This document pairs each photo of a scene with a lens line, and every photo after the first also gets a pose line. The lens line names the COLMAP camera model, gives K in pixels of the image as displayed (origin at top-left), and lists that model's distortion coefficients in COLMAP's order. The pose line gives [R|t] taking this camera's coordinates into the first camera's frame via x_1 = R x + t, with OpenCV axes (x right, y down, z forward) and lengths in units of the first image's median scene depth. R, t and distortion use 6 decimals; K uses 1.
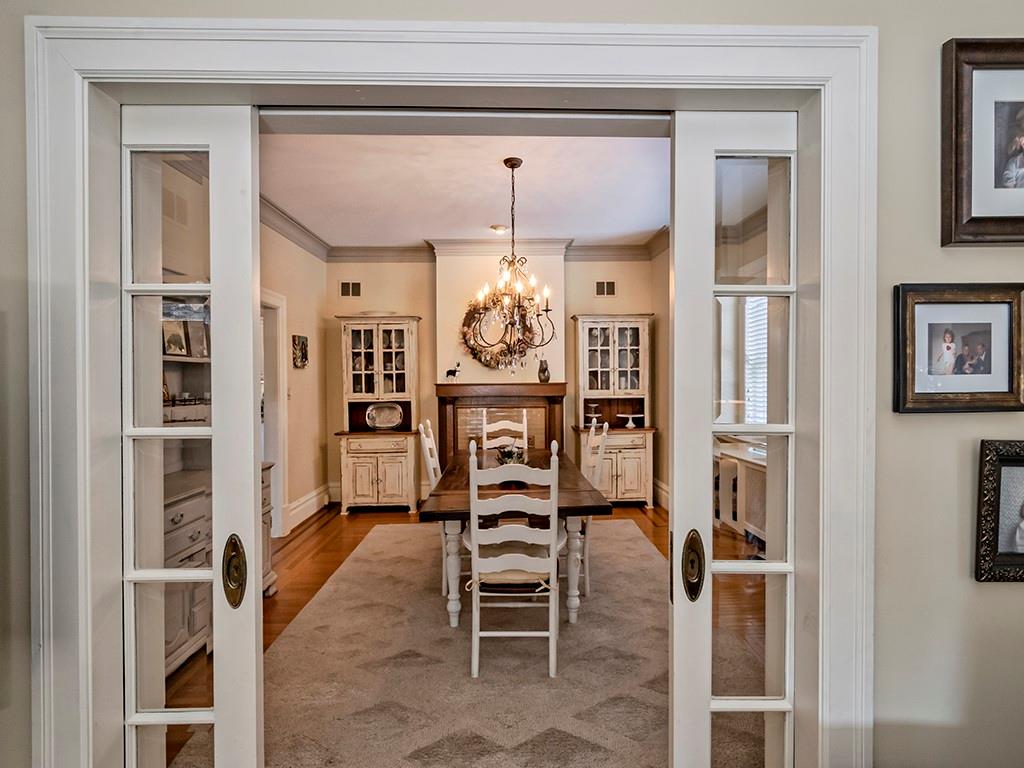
lens RADIAL K [[539.4, 0, 536.8], [0, 539.4, 386.4], [0, 0, 1]] dist [0.007097, -0.000083]
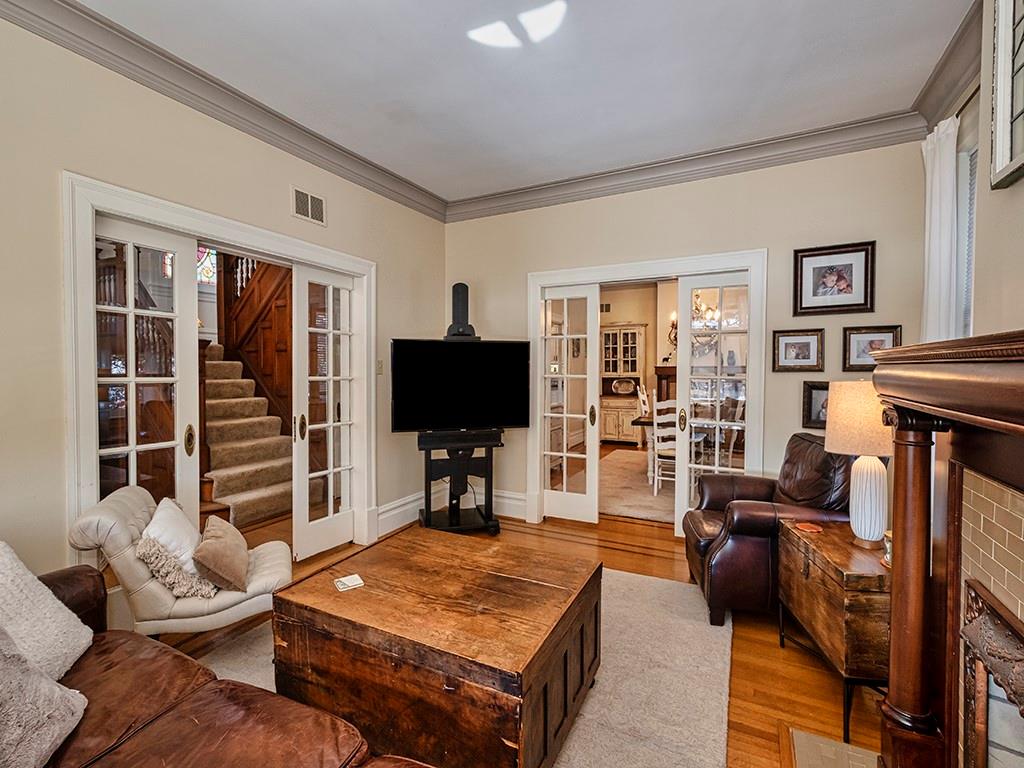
lens RADIAL K [[469.9, 0, 514.1], [0, 469.9, 378.1], [0, 0, 1]] dist [0.001141, -0.000374]
pose [[0.868042, 0.014599, -0.496276, 0.133238], [-0.007614, 0.999841, 0.016096, 0.009769], [0.496432, -0.010193, 0.868016, -0.388160]]
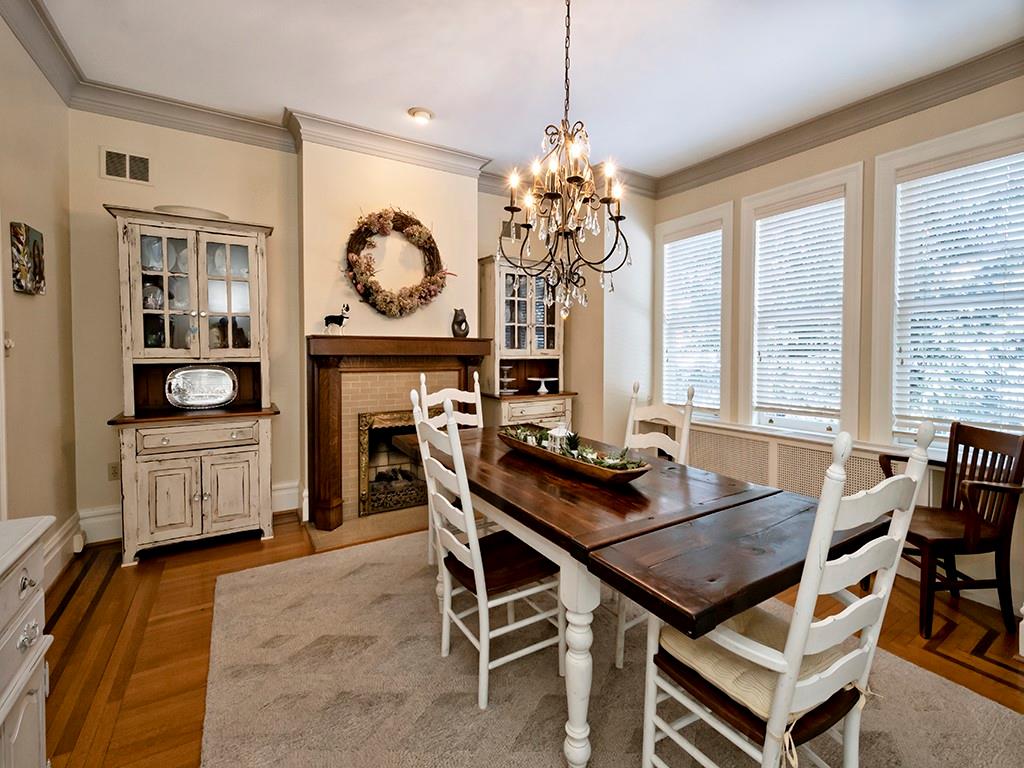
lens RADIAL K [[469.9, 0, 518.9], [0, 469.9, 364.5], [0, 0, 1]] dist [0.001141, -0.000374]
pose [[0.862650, -0.002143, 0.505796, -0.250716], [-0.006676, 0.999856, 0.015622, 0.019359], [-0.505757, -0.016853, 0.862511, 0.376116]]
